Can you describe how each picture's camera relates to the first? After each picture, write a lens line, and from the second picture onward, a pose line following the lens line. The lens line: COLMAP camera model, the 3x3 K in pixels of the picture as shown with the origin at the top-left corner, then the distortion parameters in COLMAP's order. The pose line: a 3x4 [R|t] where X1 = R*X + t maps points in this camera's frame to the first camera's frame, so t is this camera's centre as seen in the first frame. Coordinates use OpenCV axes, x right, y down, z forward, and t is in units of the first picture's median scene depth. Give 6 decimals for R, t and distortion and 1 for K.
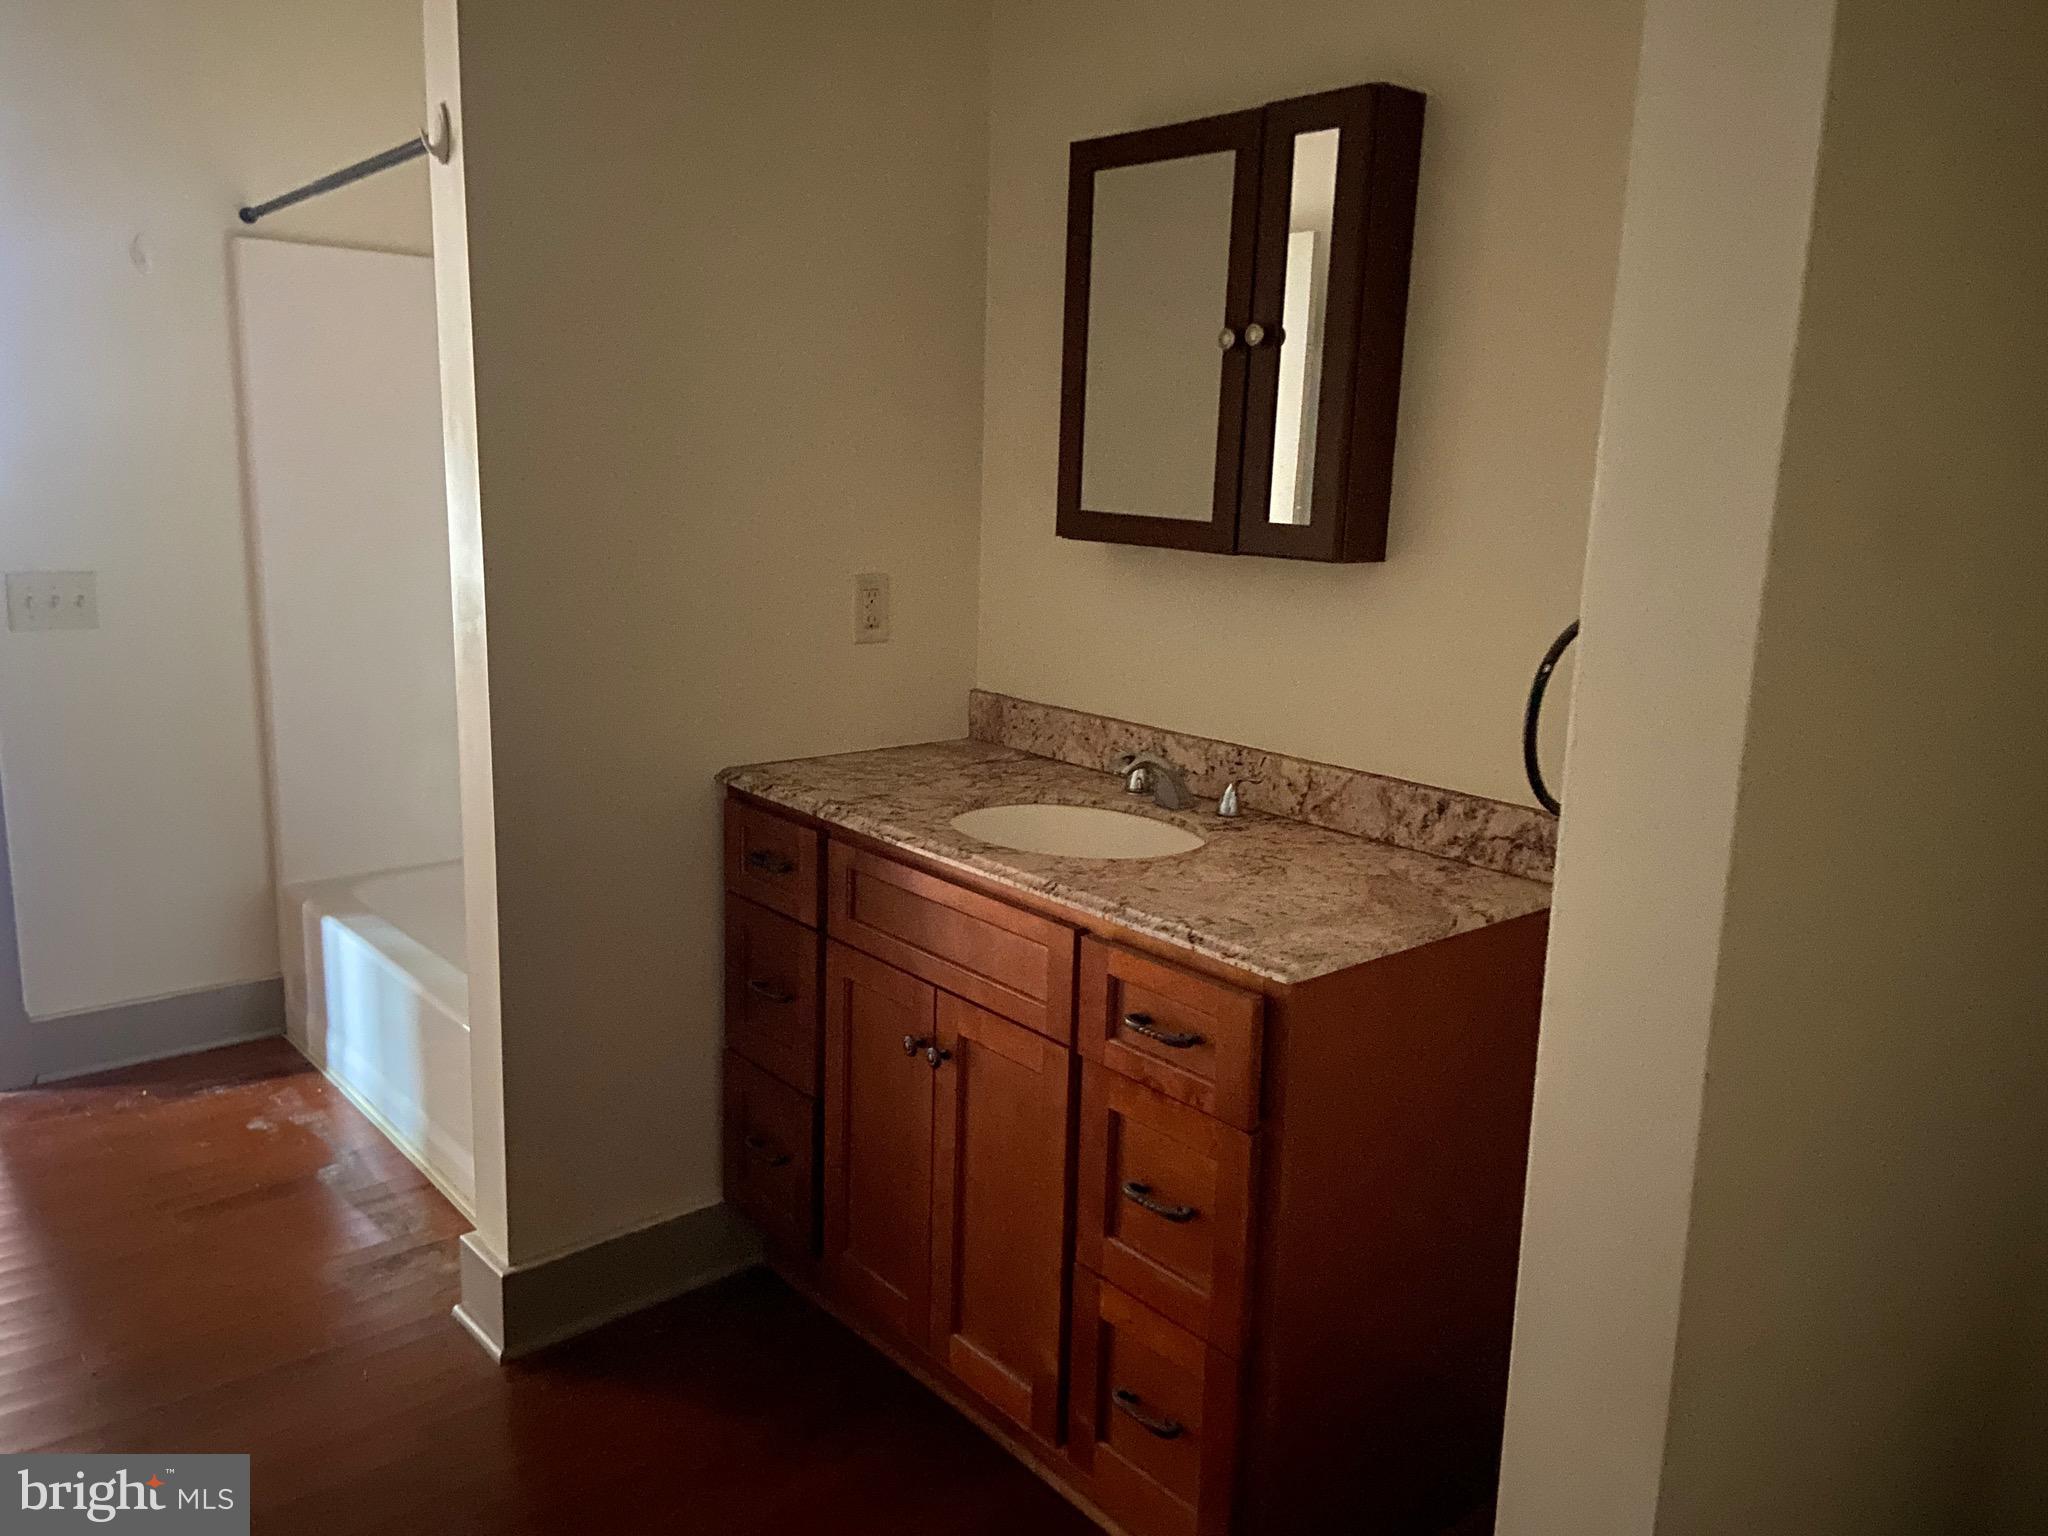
lens RADIAL K [[1531.0, 0, 1012.7], [0, 1531.0, 743.2], [0, 0, 1]] dist [0.095935, -0.123253]
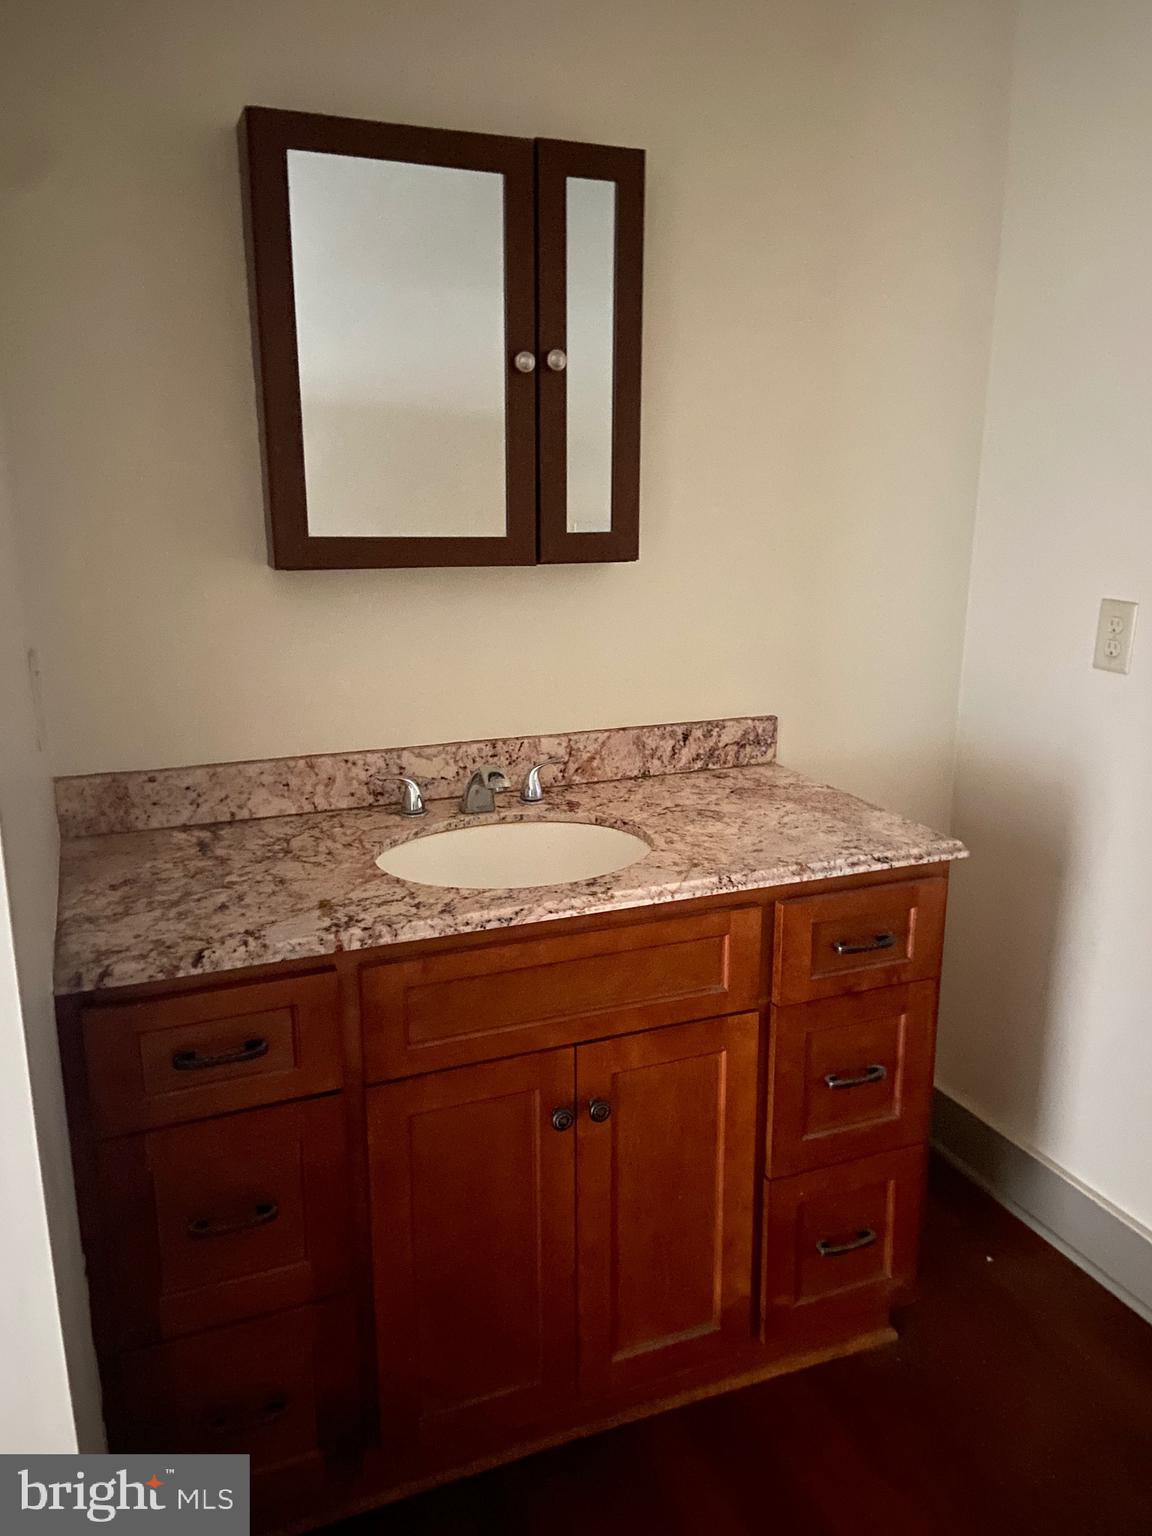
lens RADIAL K [[1148.2, 0, 573.6], [0, 1148.2, 758.9], [0, 0, 1]] dist [0.095935, -0.123253]
pose [[0.309039, -0.251916, 0.917079, -0.661214], [0.187358, 0.961510, 0.200985, -0.155732], [-0.932412, 0.109710, 0.344342, 0.735320]]
